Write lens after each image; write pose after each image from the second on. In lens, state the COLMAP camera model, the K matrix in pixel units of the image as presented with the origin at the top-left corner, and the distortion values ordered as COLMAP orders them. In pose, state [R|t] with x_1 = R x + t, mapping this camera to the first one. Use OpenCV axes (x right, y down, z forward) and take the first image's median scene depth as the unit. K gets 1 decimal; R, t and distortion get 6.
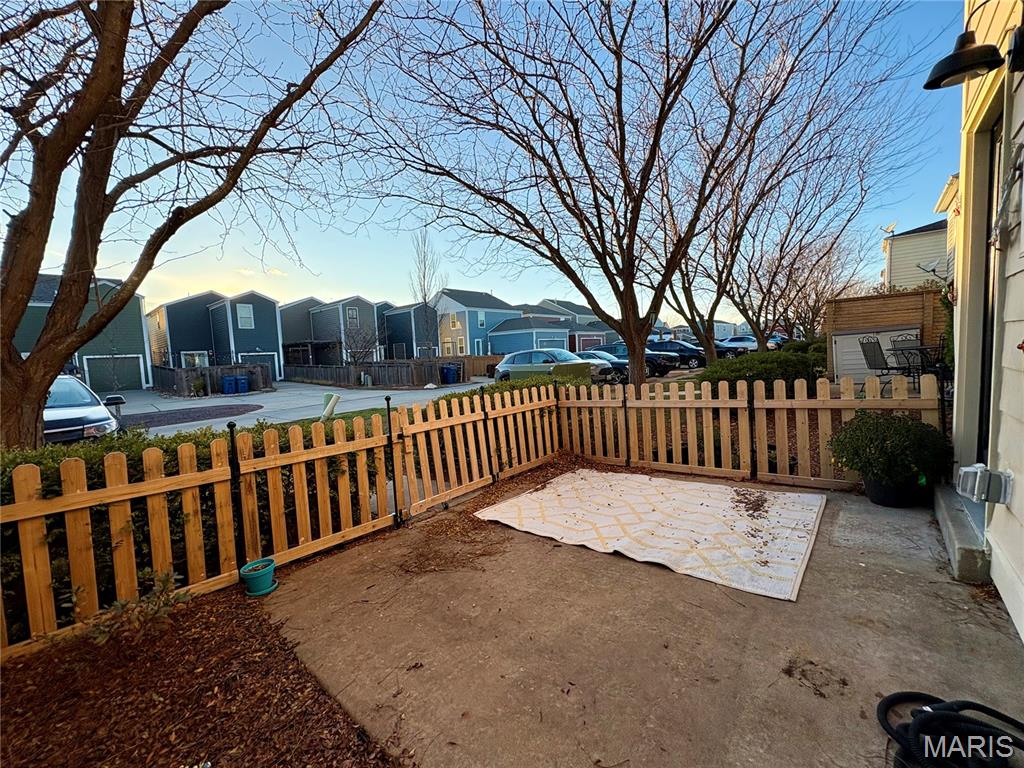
lens RADIAL K [[405.9, 0, 512.0], [0, 405.9, 384.0], [0, 0, 1]] dist [-0.001802, -0.000089]
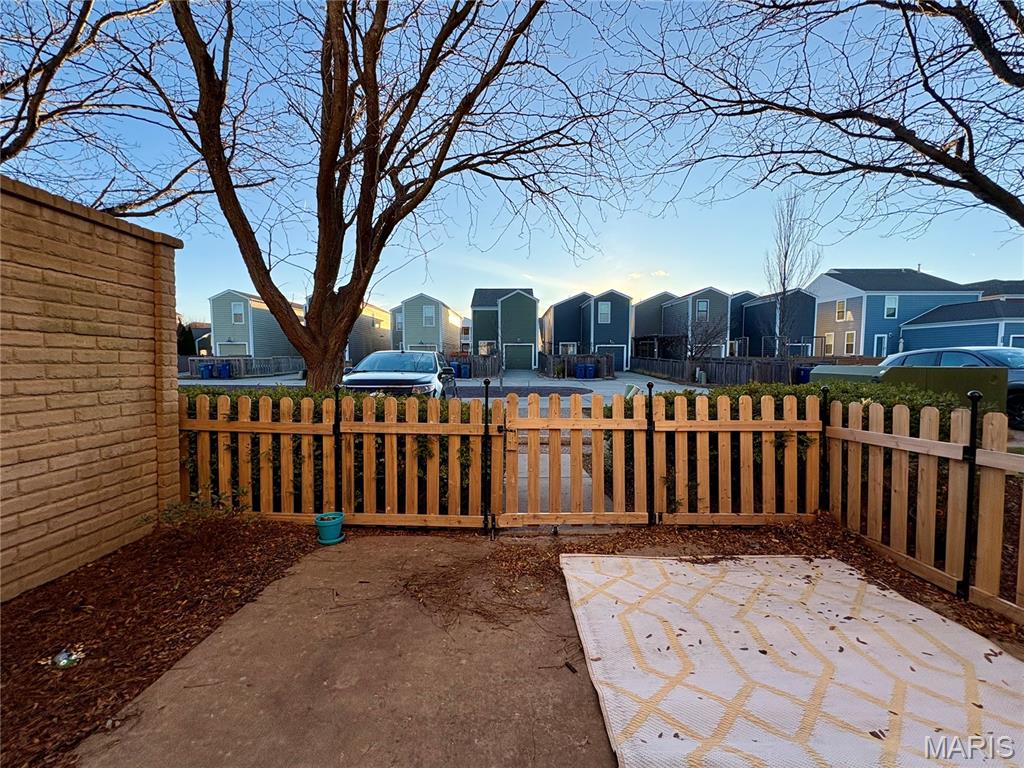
lens RADIAL K [[405.9, 0, 512.0], [0, 405.9, 384.0], [0, 0, 1]] dist [-0.001802, -0.000089]
pose [[0.664056, 0.097155, -0.741344, 0.271340], [-0.089351, 0.994728, 0.050326, -0.005930], [0.742325, 0.032821, 0.669235, 0.346450]]
